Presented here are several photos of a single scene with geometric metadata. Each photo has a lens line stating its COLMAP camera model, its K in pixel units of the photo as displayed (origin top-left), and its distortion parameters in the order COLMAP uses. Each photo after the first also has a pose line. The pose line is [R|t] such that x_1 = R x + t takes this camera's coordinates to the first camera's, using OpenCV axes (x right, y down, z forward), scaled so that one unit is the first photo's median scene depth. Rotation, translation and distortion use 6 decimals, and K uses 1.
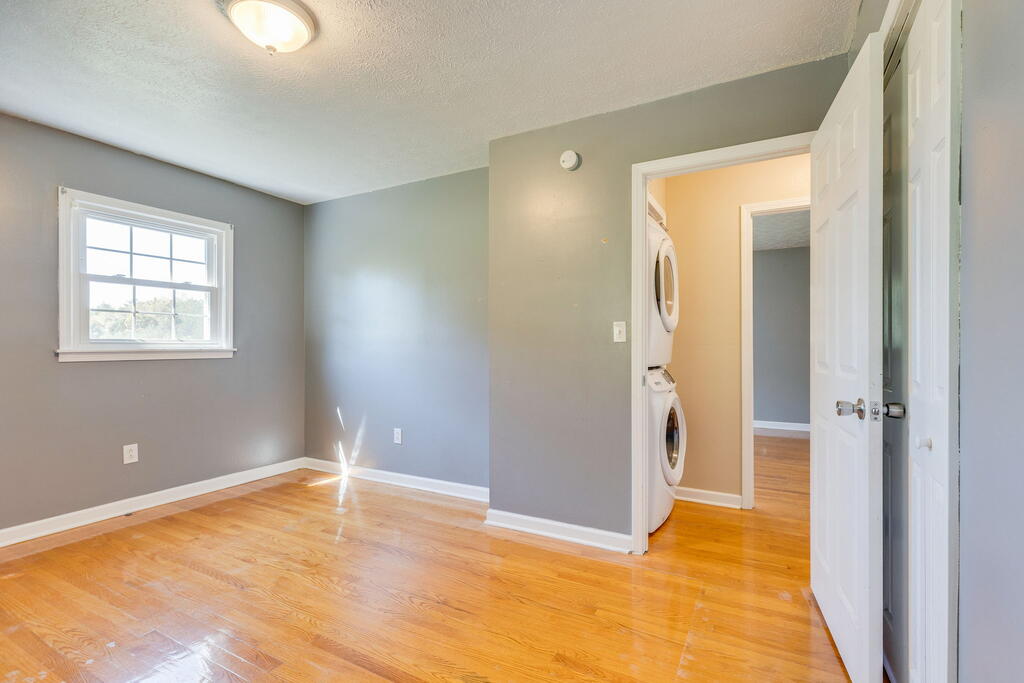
lens RADIAL K [[462.5, 0, 527.3], [0, 462.5, 346.0], [0, 0, 1]] dist [0.001110, -0.000188]
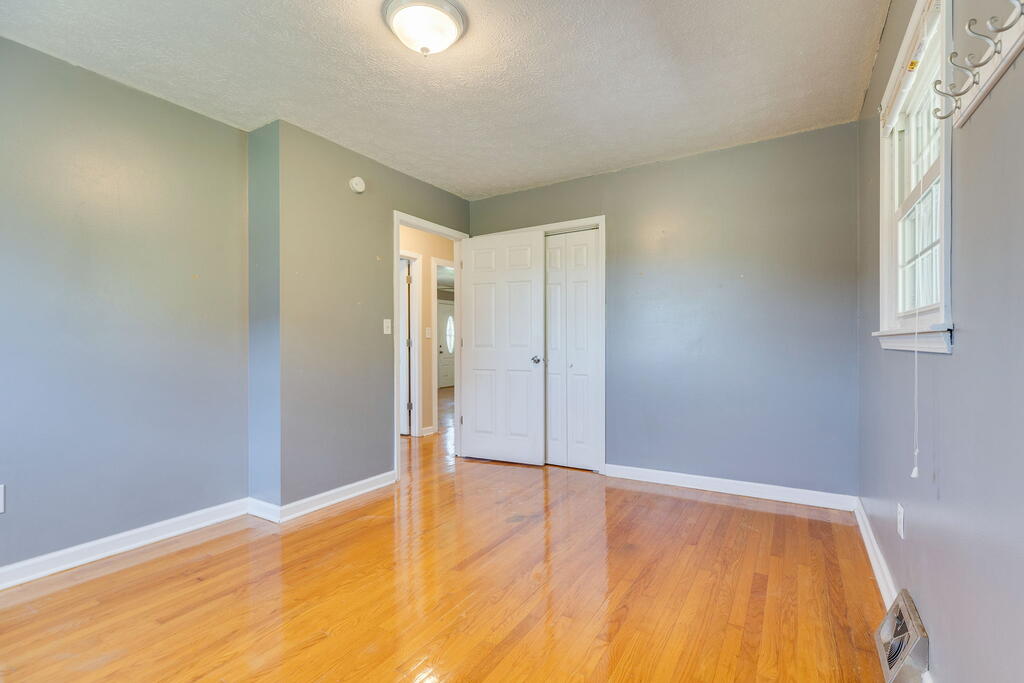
lens RADIAL K [[462.5, 0, 527.3], [0, 462.5, 346.0], [0, 0, 1]] dist [0.001110, -0.000188]
pose [[0.036328, -0.000513, 0.999340, -1.179464], [0.005289, 0.999986, 0.000321, 0.029068], [-0.999326, 0.005274, 0.036331, 0.535749]]
